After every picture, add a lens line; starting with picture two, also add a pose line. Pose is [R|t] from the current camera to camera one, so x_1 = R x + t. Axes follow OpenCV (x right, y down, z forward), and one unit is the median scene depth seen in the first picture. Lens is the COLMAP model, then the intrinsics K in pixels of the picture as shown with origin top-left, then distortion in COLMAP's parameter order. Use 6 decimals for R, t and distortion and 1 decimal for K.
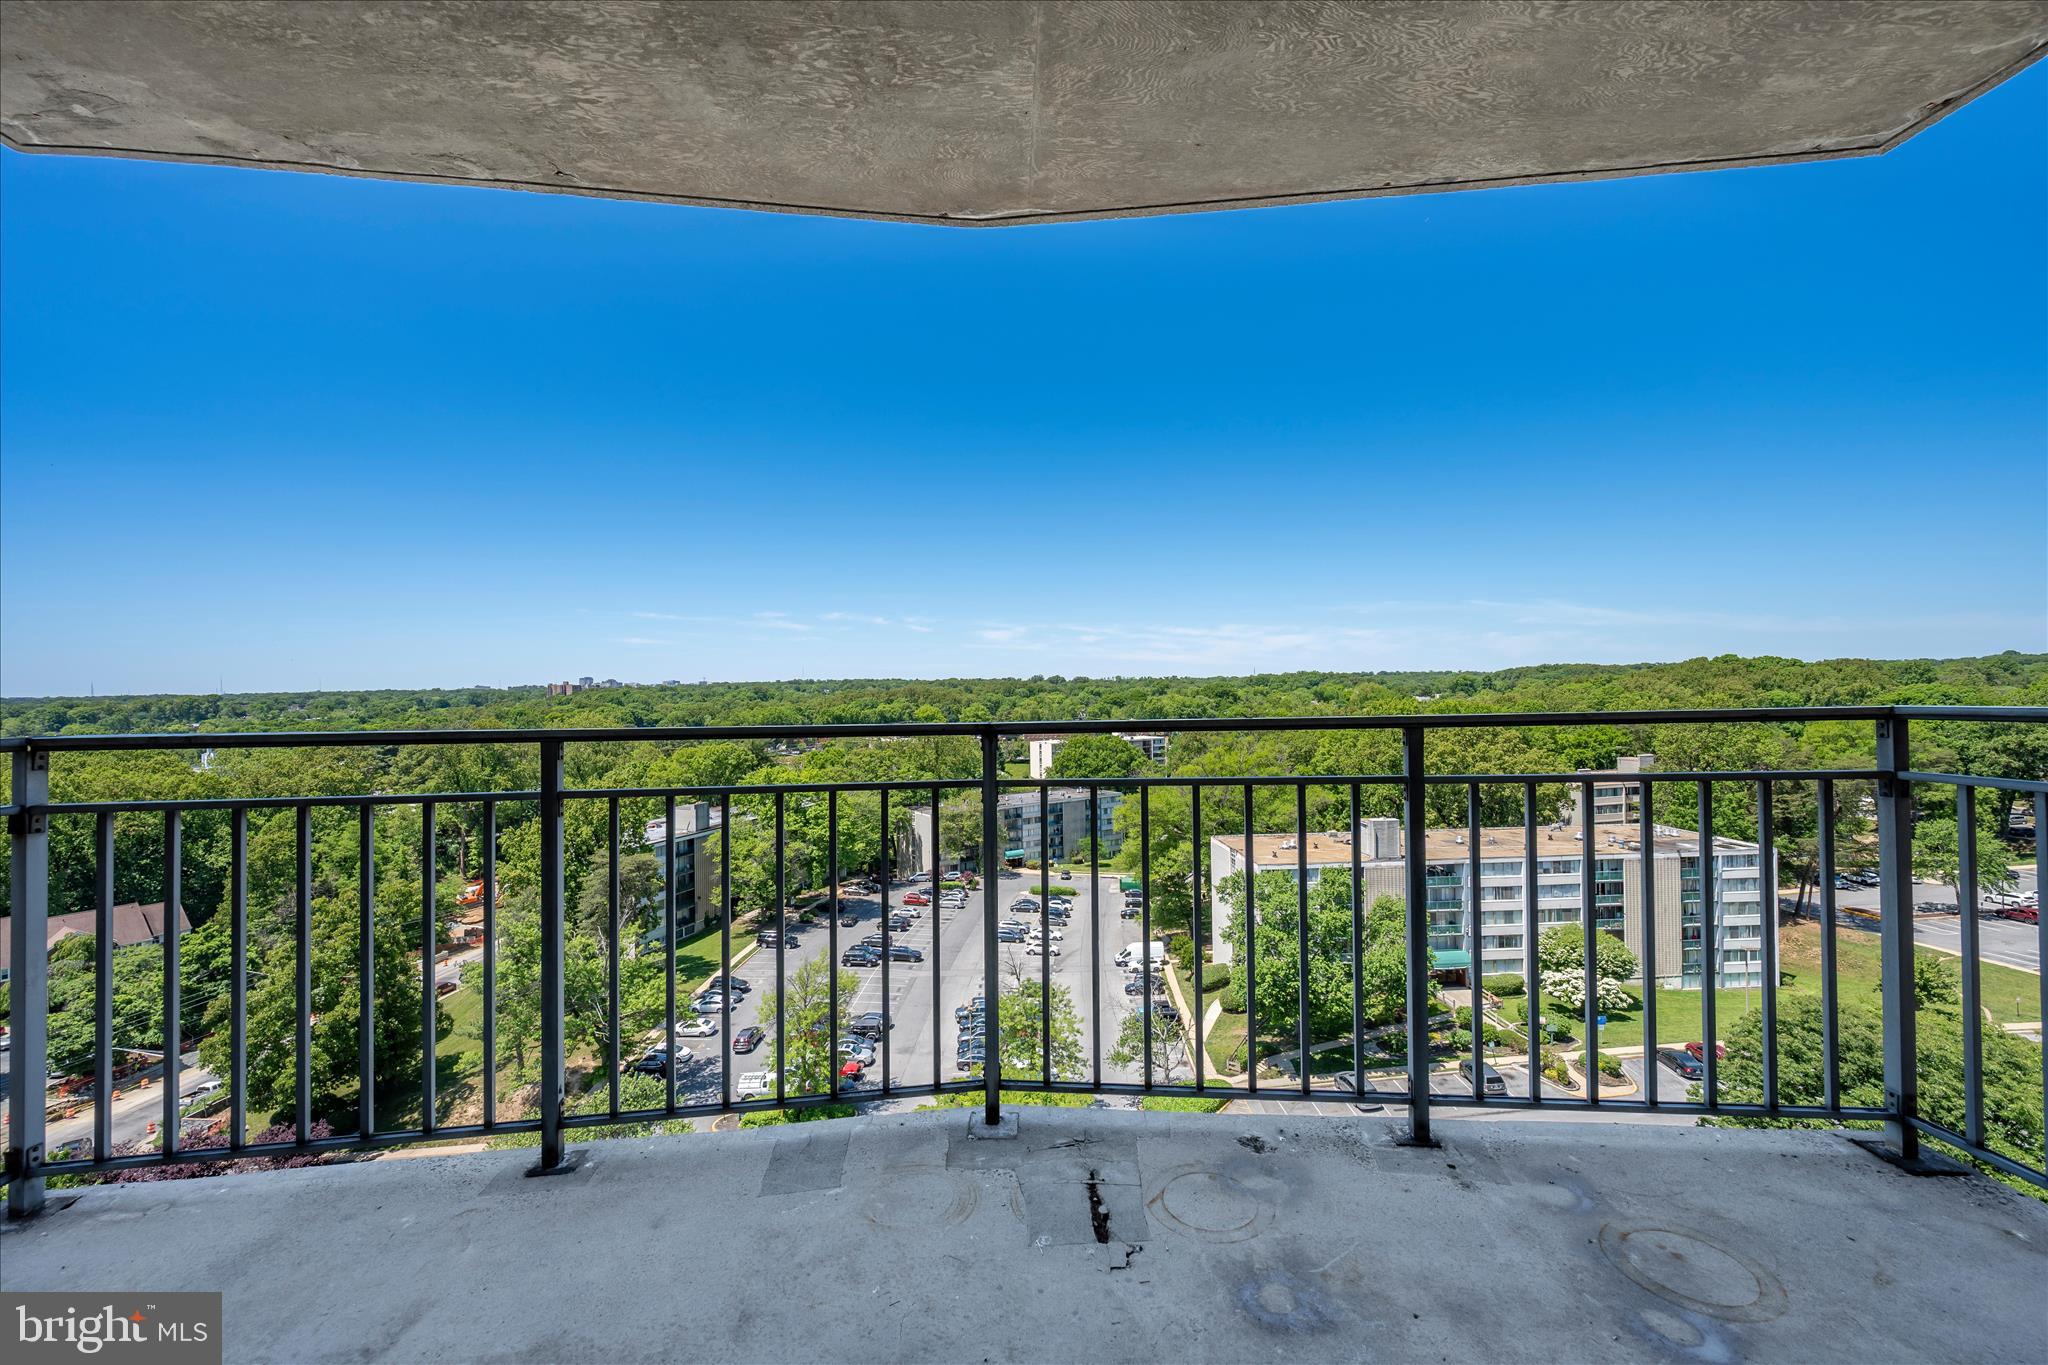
lens RADIAL K [[800.0, 0, 1023.7], [0, 800.0, 683.6], [0, 0, 1]] dist [-0.003040, 0.001057]
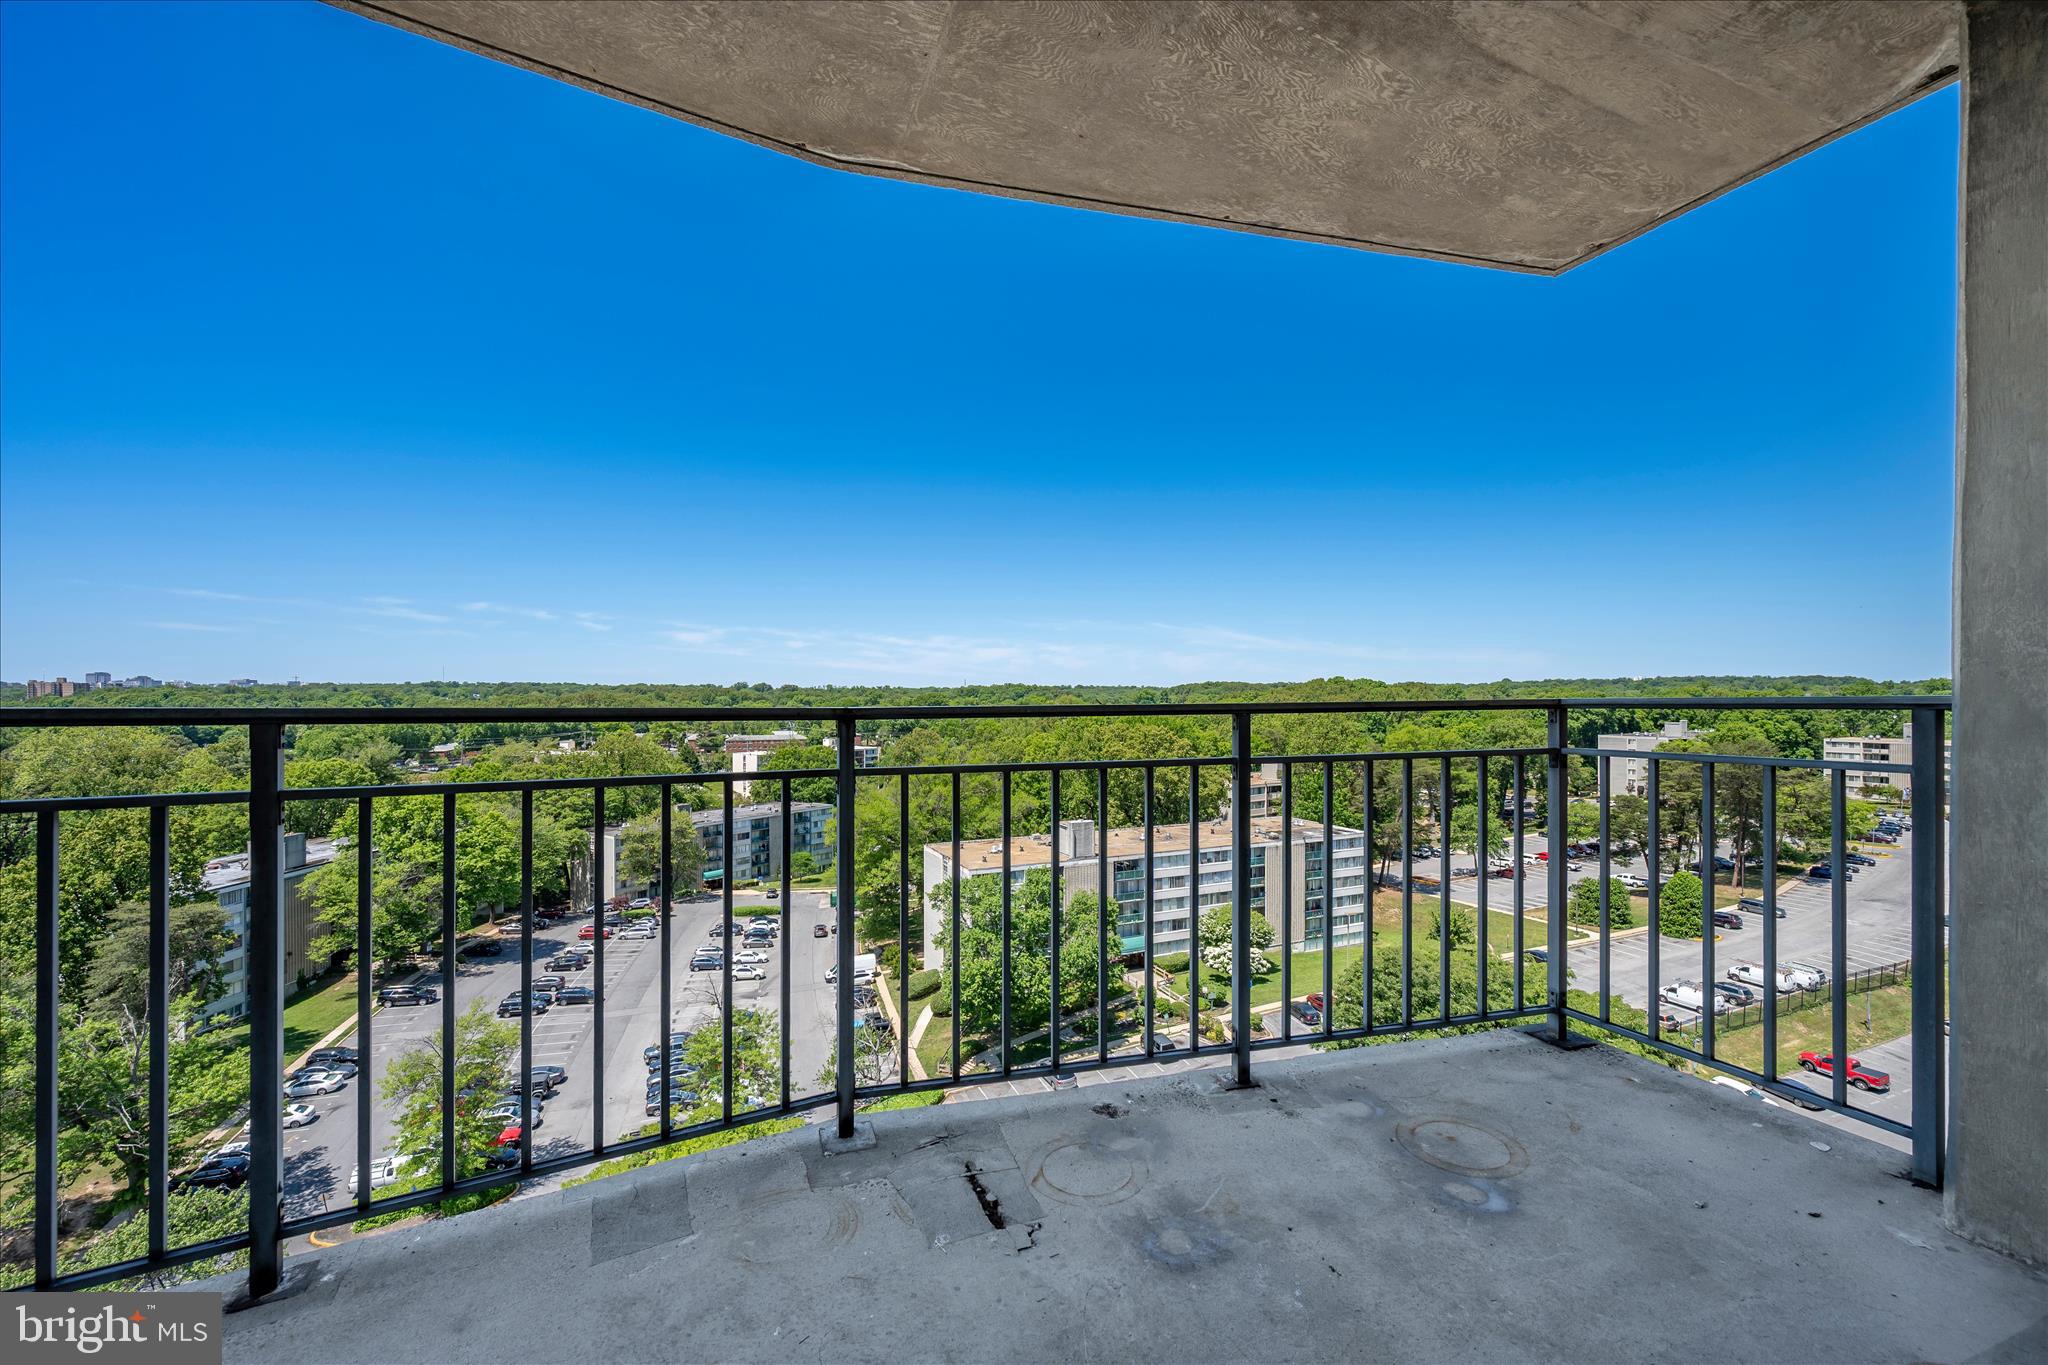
lens RADIAL K [[809.0, 0, 1022.2], [0, 809.0, 701.7], [0, 0, 1]] dist [-0.001426, -0.000204]
pose [[0.938540, 0.011972, 0.344963, -0.186219], [-0.015490, 0.999852, 0.007445, 0.034424], [-0.344823, -0.012331, 0.938587, 0.051545]]
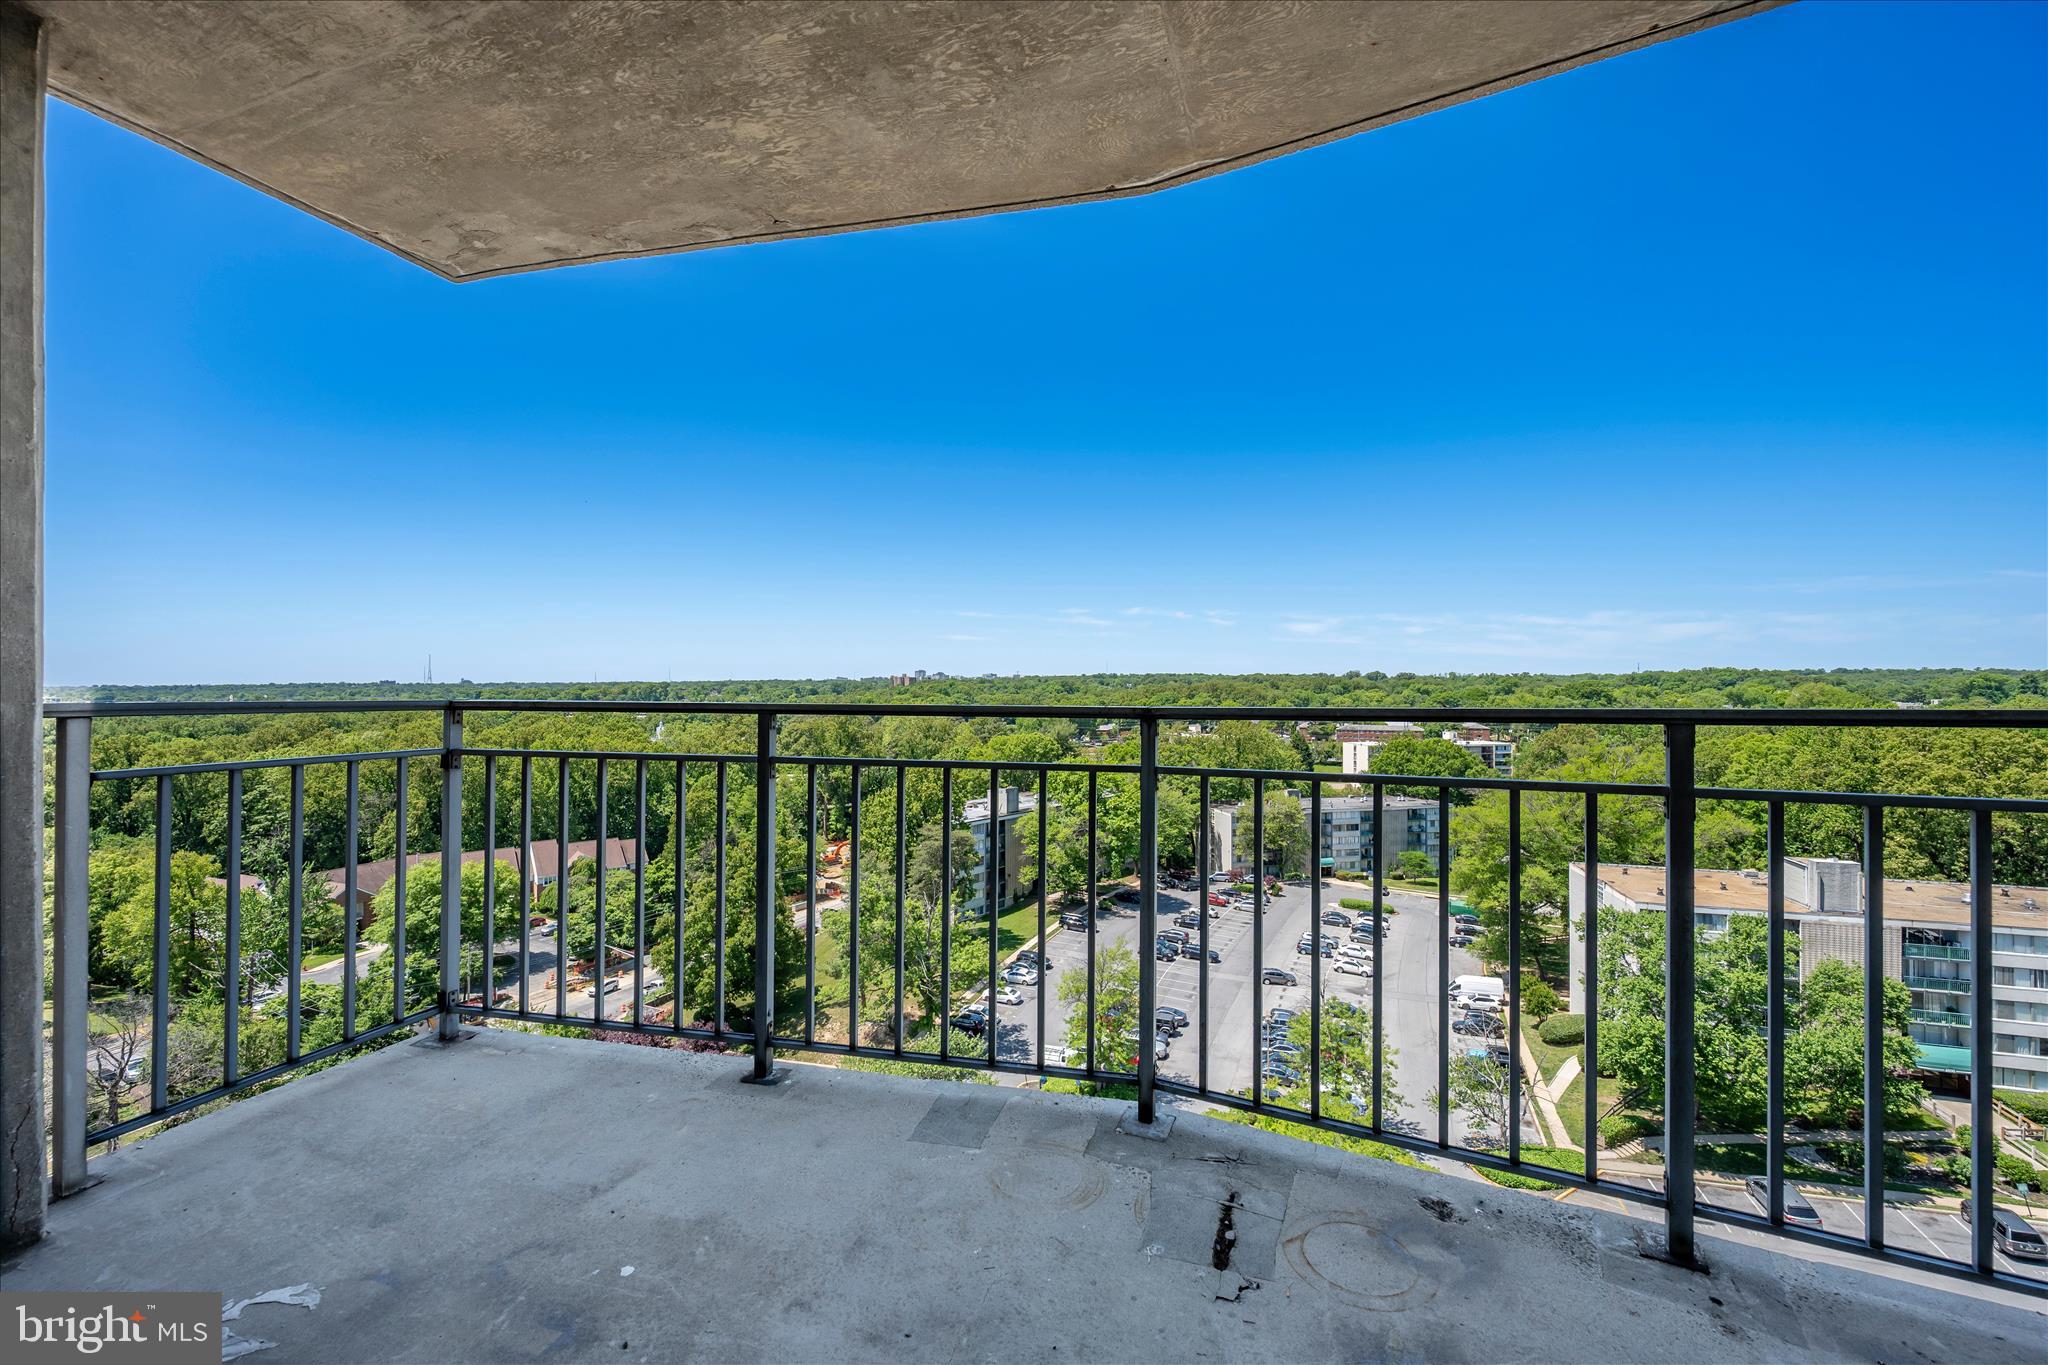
lens RADIAL K [[803.2, 0, 1024.0], [0, 803.2, 682.5], [0, 0, 1]] dist [-0.001909, 0.000375]
pose [[0.931379, 0.011385, -0.363873, 0.178908], [-0.009483, 0.999930, 0.007012, 0.014909], [0.363927, -0.003080, 0.931422, 0.046787]]
